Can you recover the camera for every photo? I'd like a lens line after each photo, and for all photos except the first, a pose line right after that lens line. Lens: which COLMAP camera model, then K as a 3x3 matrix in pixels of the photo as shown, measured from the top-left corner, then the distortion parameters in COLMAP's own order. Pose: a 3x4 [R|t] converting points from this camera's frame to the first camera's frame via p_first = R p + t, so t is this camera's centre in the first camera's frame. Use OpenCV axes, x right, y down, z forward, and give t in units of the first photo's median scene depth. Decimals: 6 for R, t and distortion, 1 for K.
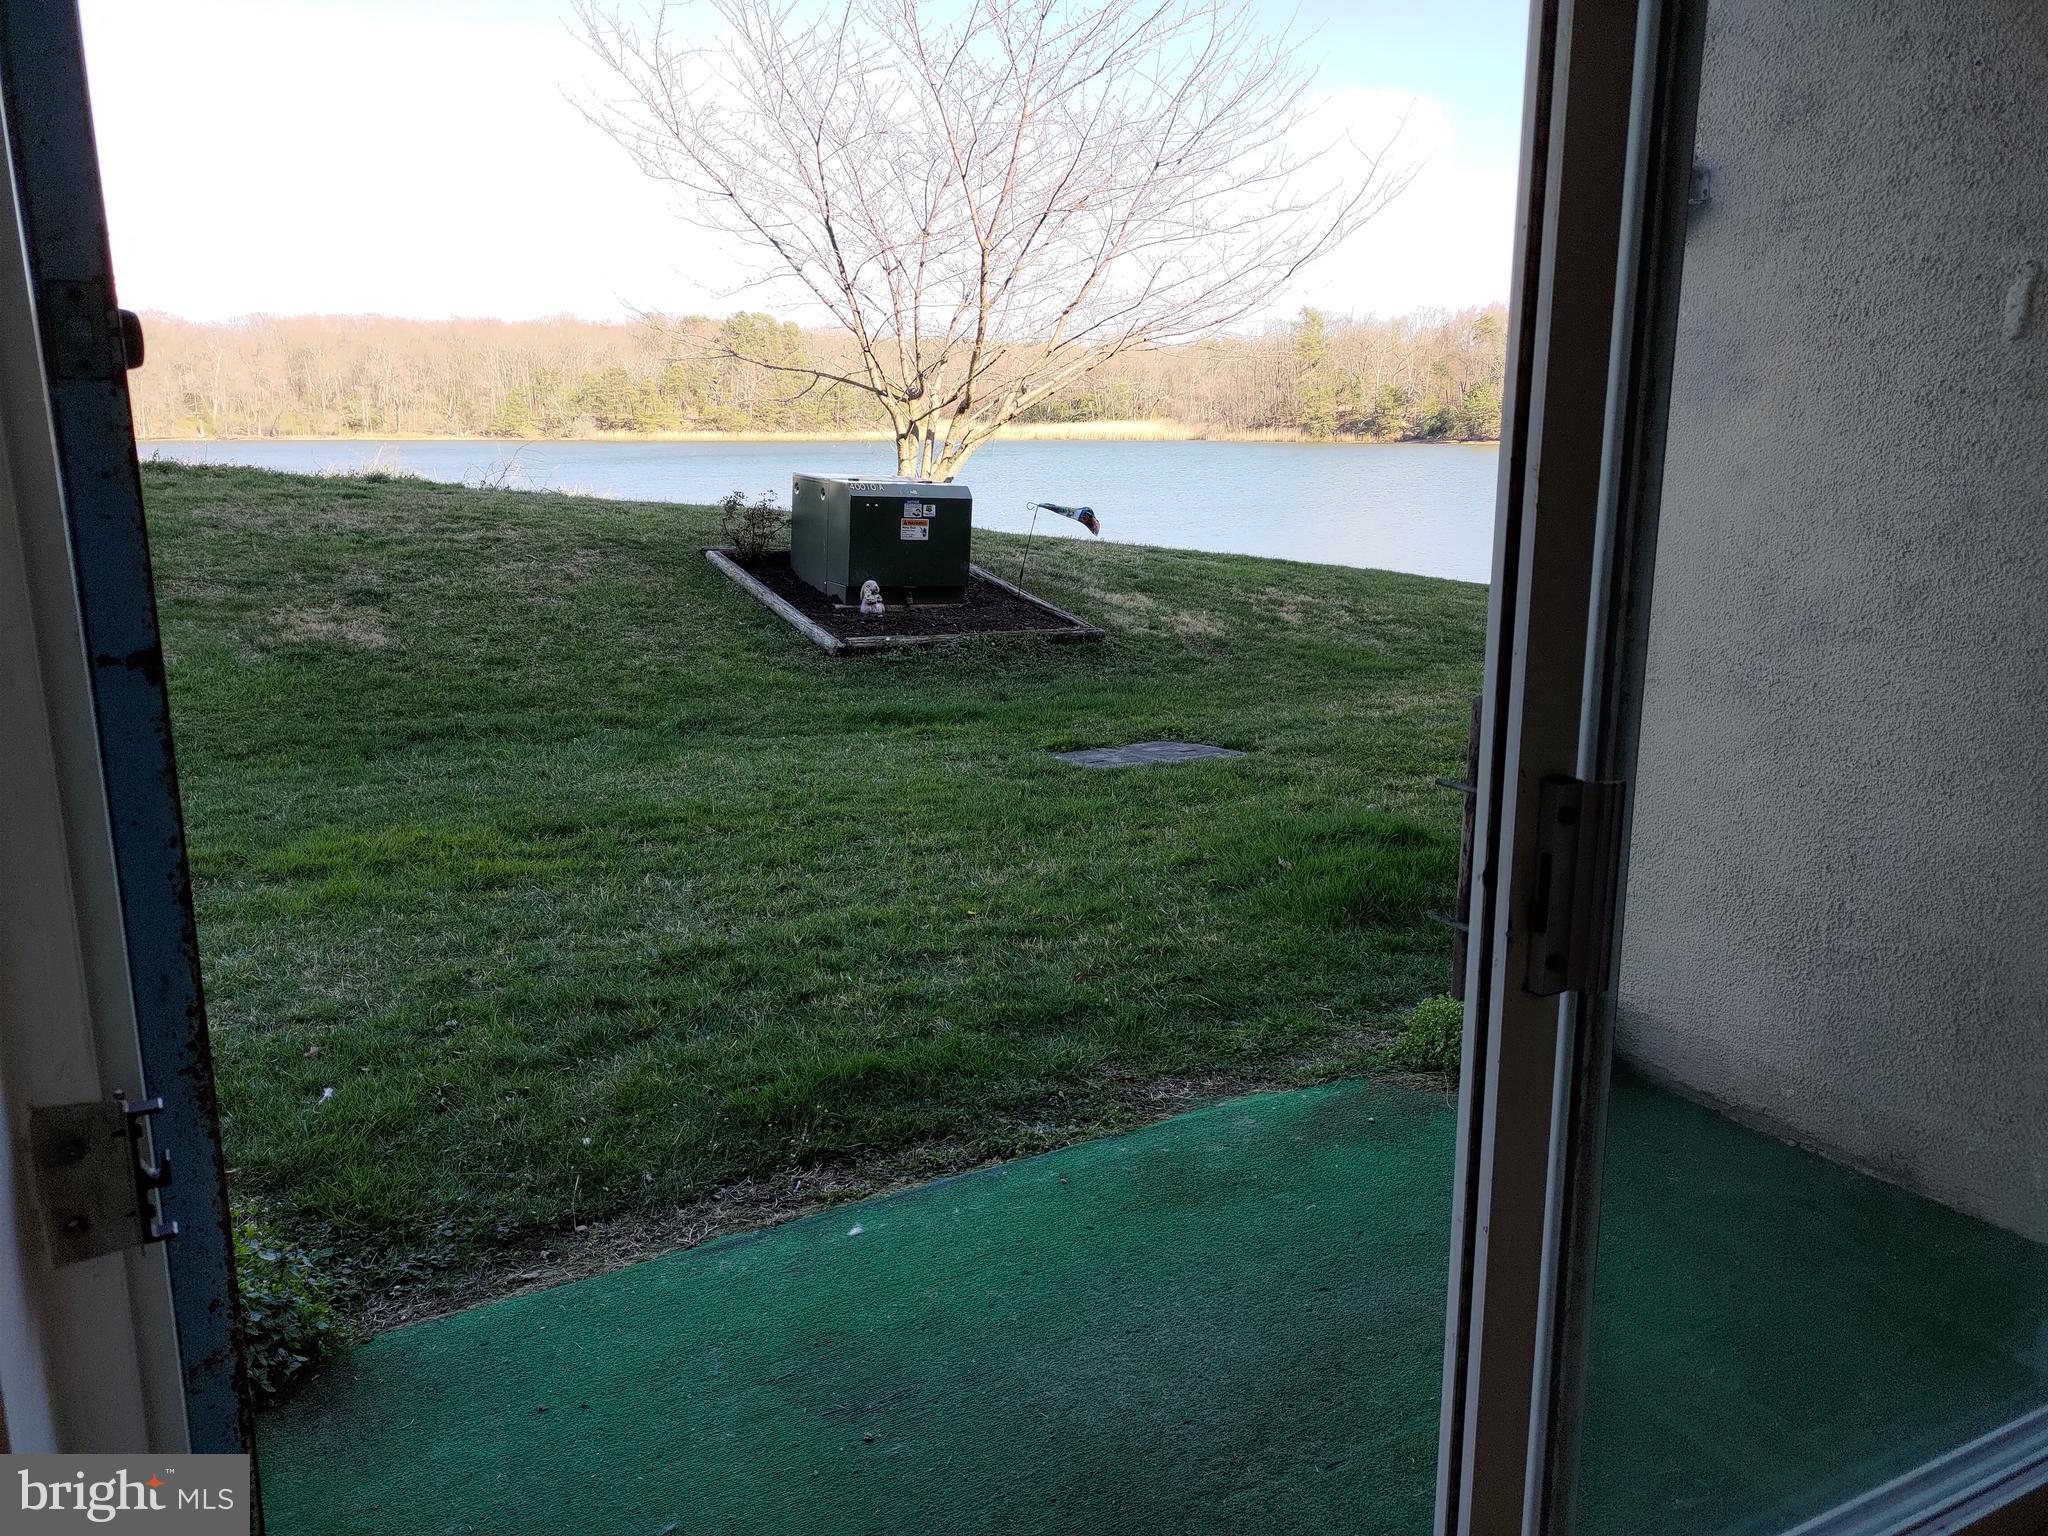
lens RADIAL K [[1574.5, 0, 1024.0], [0, 1574.5, 768.0], [0, 0, 1]] dist [0.041008, 0.001730]
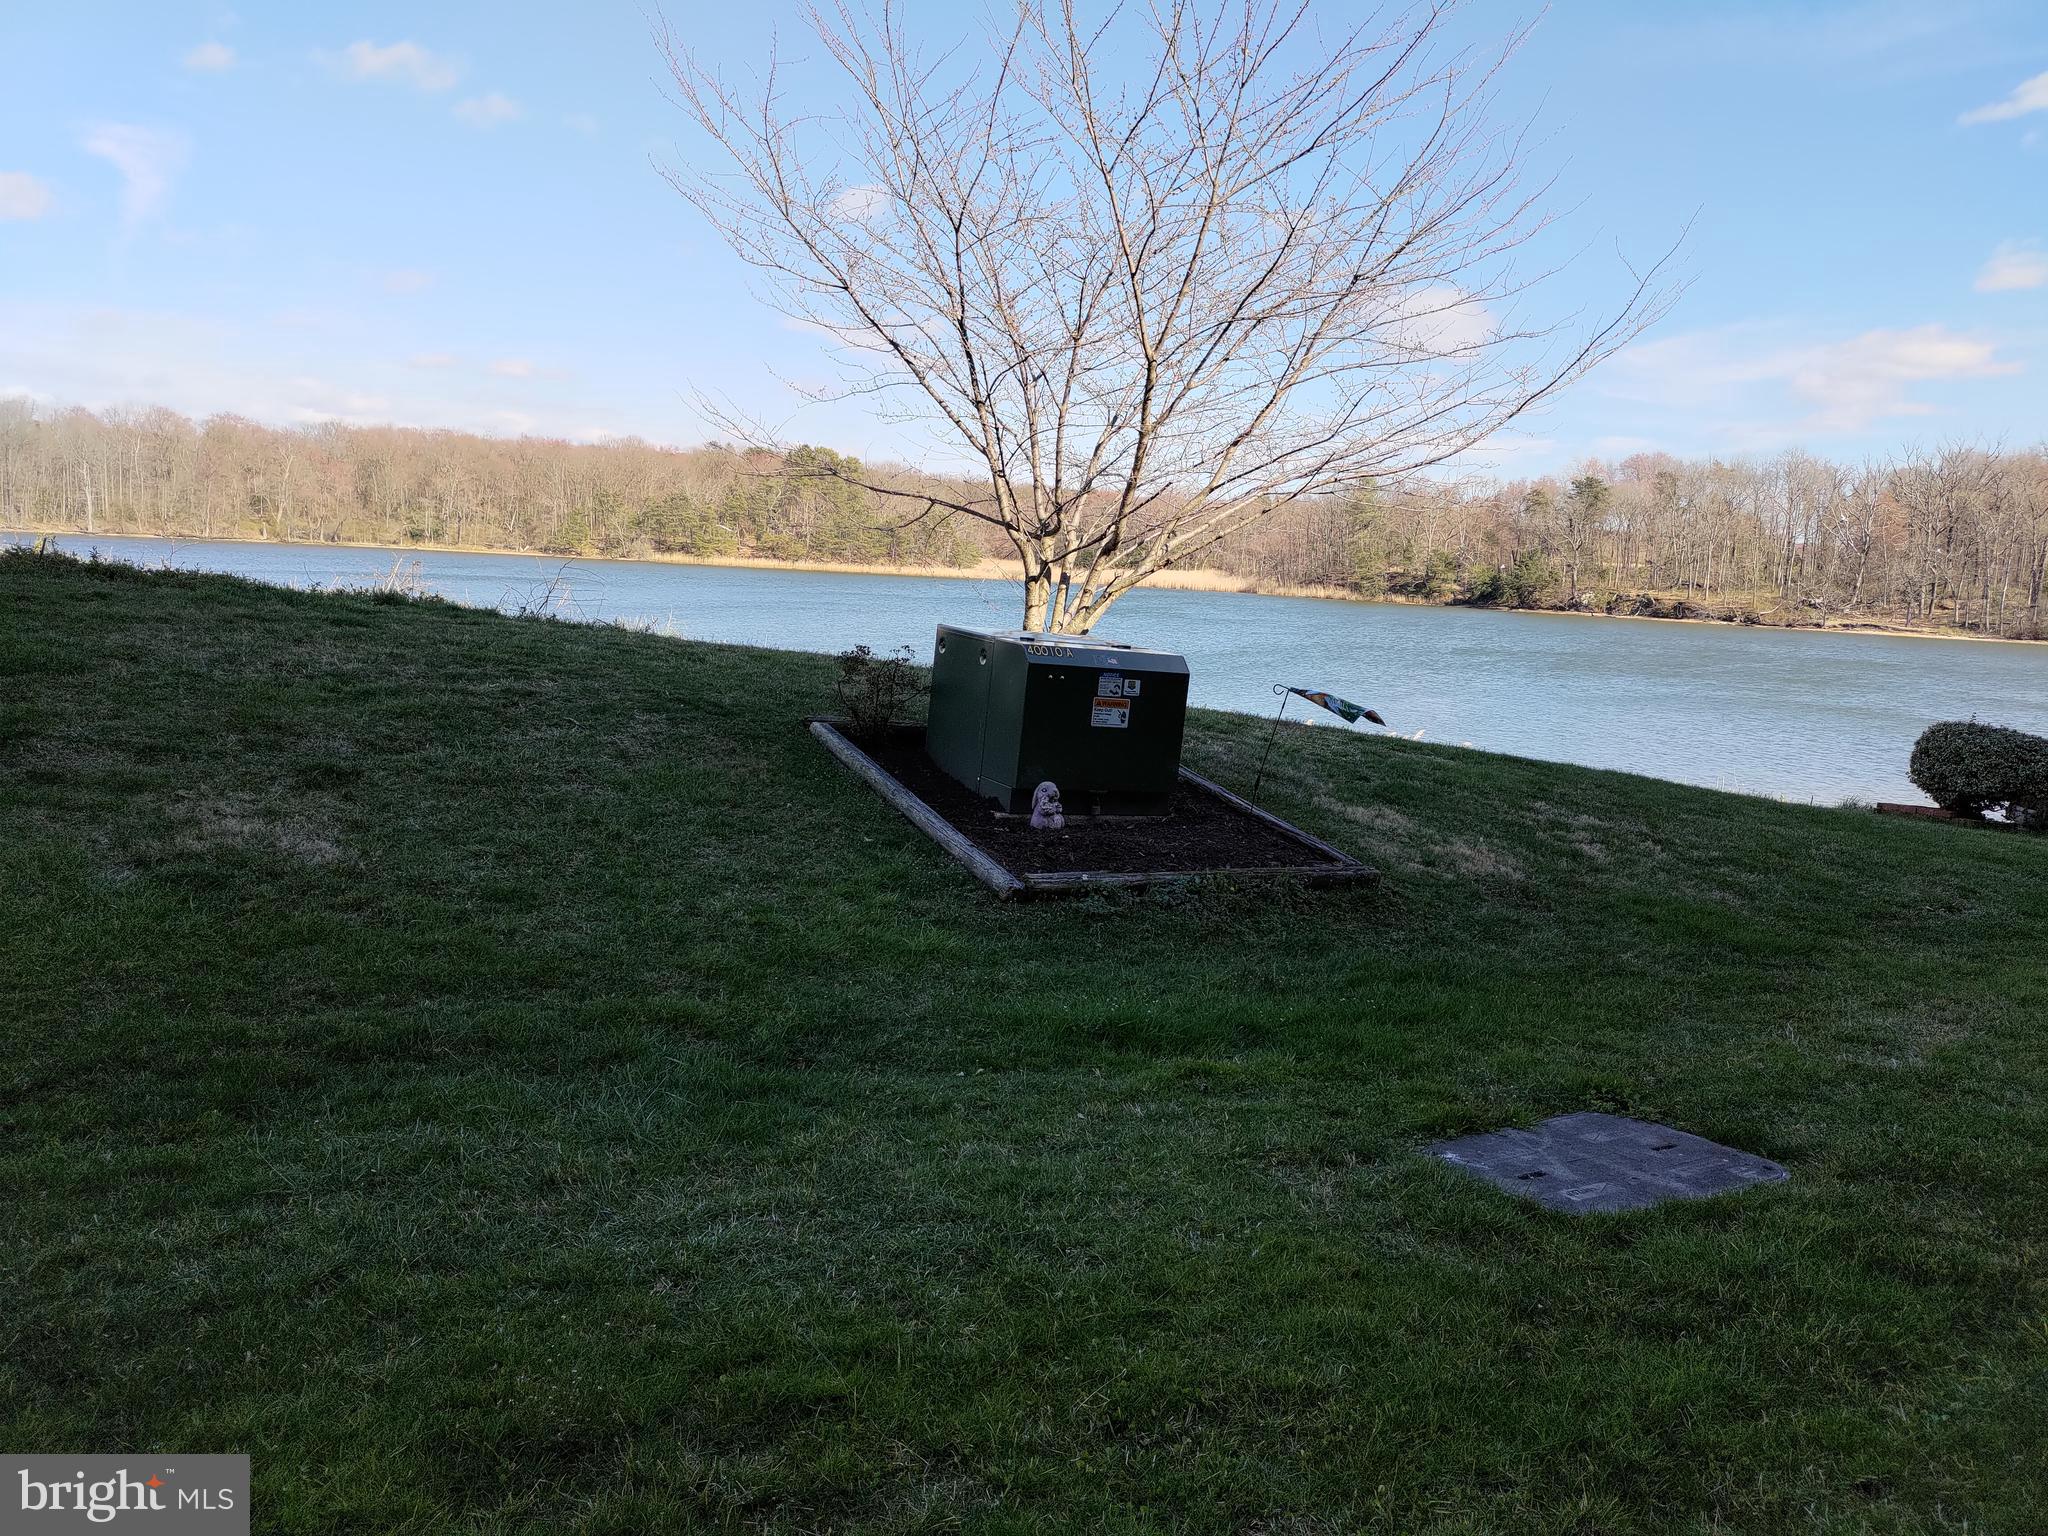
lens RADIAL K [[1406.5, 0, 1024.0], [0, 1406.5, 768.0], [0, 0, 1]] dist [0.030355, -0.000788]
pose [[0.998618, 0.052210, 0.005991, -0.101548], [-0.051643, 0.996054, -0.072170, -0.071704], [-0.009735, 0.071760, 0.997374, 0.335398]]
